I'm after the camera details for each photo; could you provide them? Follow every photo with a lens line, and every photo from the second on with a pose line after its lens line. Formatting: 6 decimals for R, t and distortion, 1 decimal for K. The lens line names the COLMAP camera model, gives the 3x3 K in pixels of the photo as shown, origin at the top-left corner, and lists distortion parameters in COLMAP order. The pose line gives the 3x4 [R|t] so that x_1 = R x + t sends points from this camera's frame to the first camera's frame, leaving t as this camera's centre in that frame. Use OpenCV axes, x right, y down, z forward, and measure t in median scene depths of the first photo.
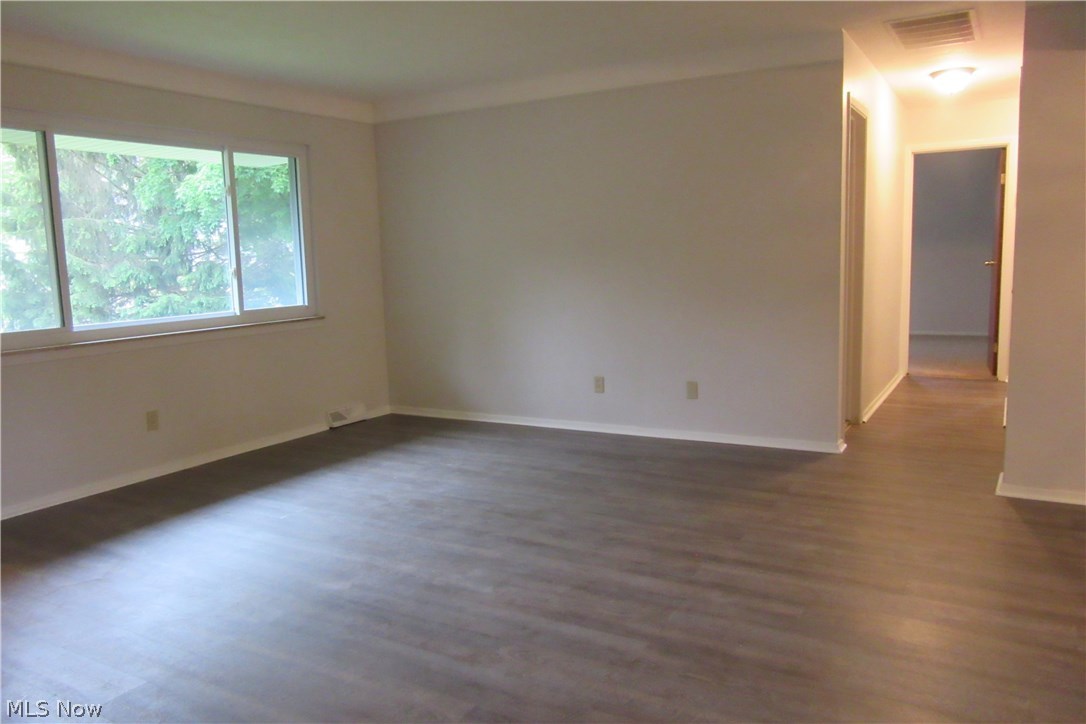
lens RADIAL K [[814.4, 0, 547.1], [0, 814.4, 359.3], [0, 0, 1]] dist [-0.021180, 0.020739]
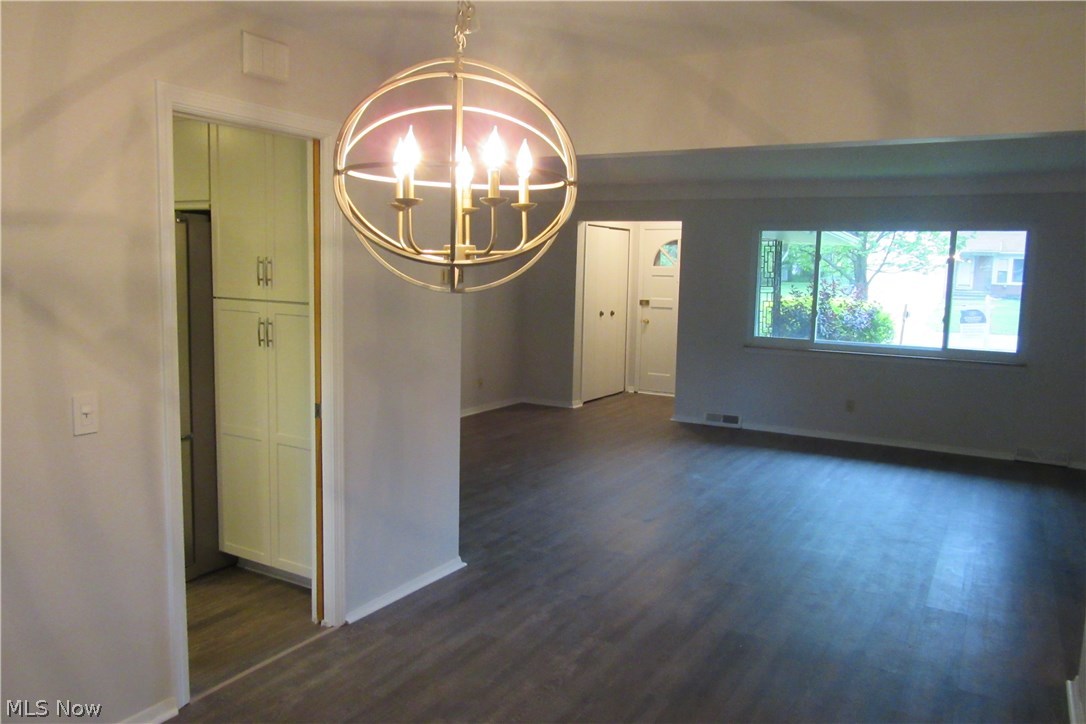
lens RADIAL K [[814.4, 0, 540.6], [0, 814.4, 356.1], [0, 0, 1]] dist [-0.021180, 0.020739]
pose [[-0.004847, 0.142783, -0.989742, 1.500625], [-0.152597, 0.978056, 0.141844, -0.211438], [0.988277, 0.151719, 0.017047, 0.491743]]
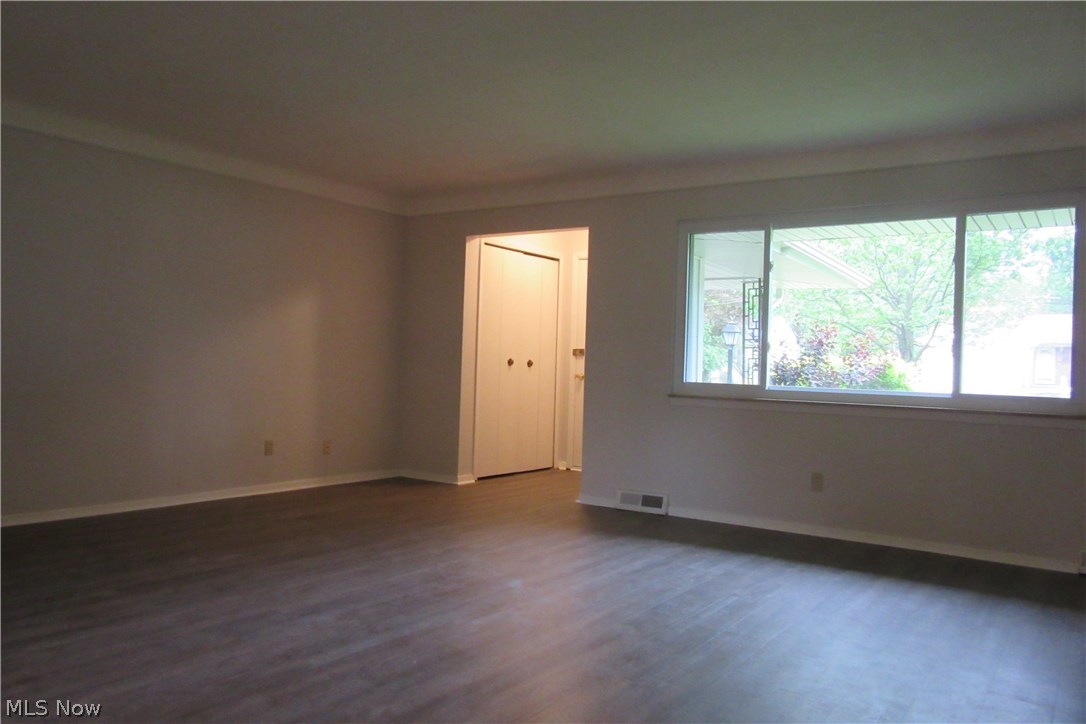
lens RADIAL K [[814.4, 0, 538.2], [0, 814.4, 358.3], [0, 0, 1]] dist [-0.021180, 0.020739]
pose [[-0.090741, 0.023610, -0.995595, 0.837883], [-0.158275, 0.986670, 0.037824, -0.092390], [0.983217, 0.161010, -0.085794, 0.972308]]
